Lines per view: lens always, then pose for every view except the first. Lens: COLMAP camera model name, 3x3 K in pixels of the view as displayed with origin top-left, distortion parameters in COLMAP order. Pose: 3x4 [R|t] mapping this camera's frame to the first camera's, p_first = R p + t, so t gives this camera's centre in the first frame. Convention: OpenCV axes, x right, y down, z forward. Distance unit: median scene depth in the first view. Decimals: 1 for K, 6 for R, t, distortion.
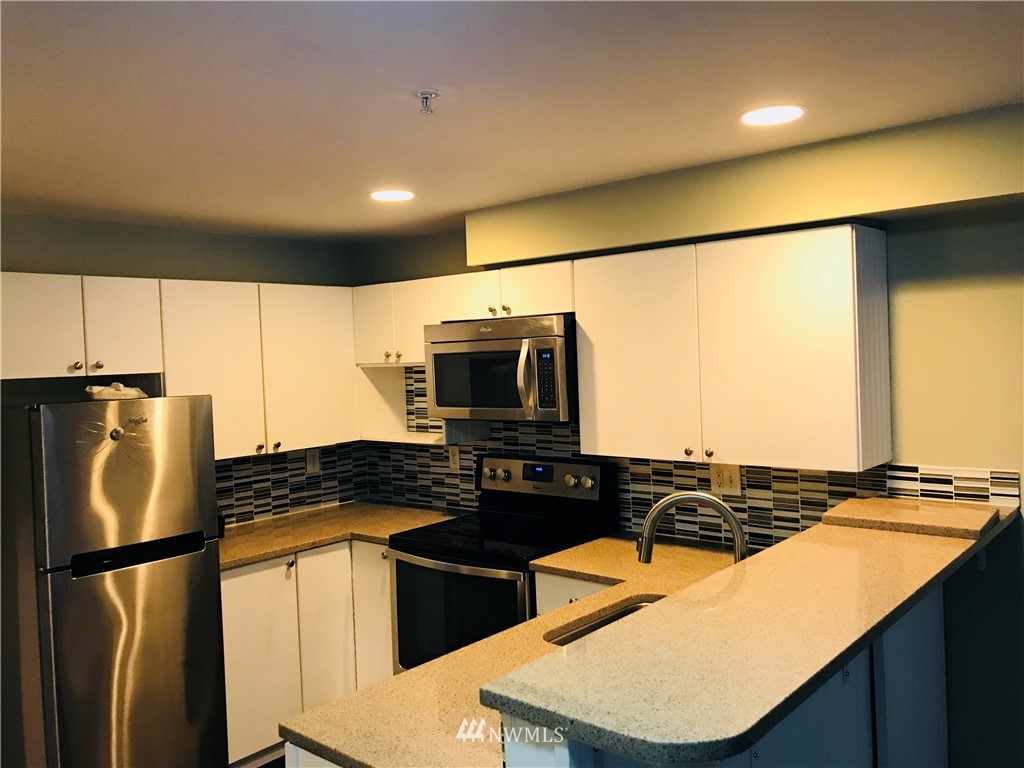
lens RADIAL K [[827.6, 0, 512.0], [0, 827.6, 384.0], [0, 0, 1]] dist [0.124278, -0.289613]
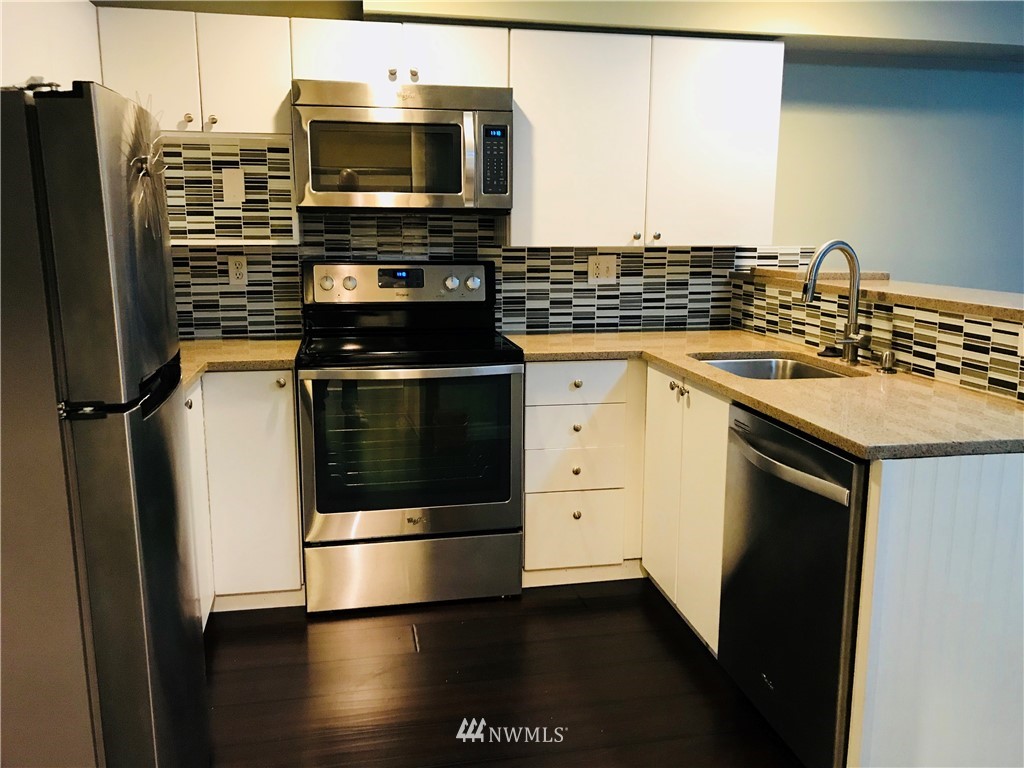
lens RADIAL K [[827.6, 0, 512.0], [0, 827.6, 384.0], [0, 0, 1]] dist [0.124278, -0.289613]
pose [[0.626557, -0.105277, 0.772232, -0.657489], [0.000186, 0.990855, 0.134931, 0.110264], [-0.779375, -0.084398, 0.620847, 0.380439]]
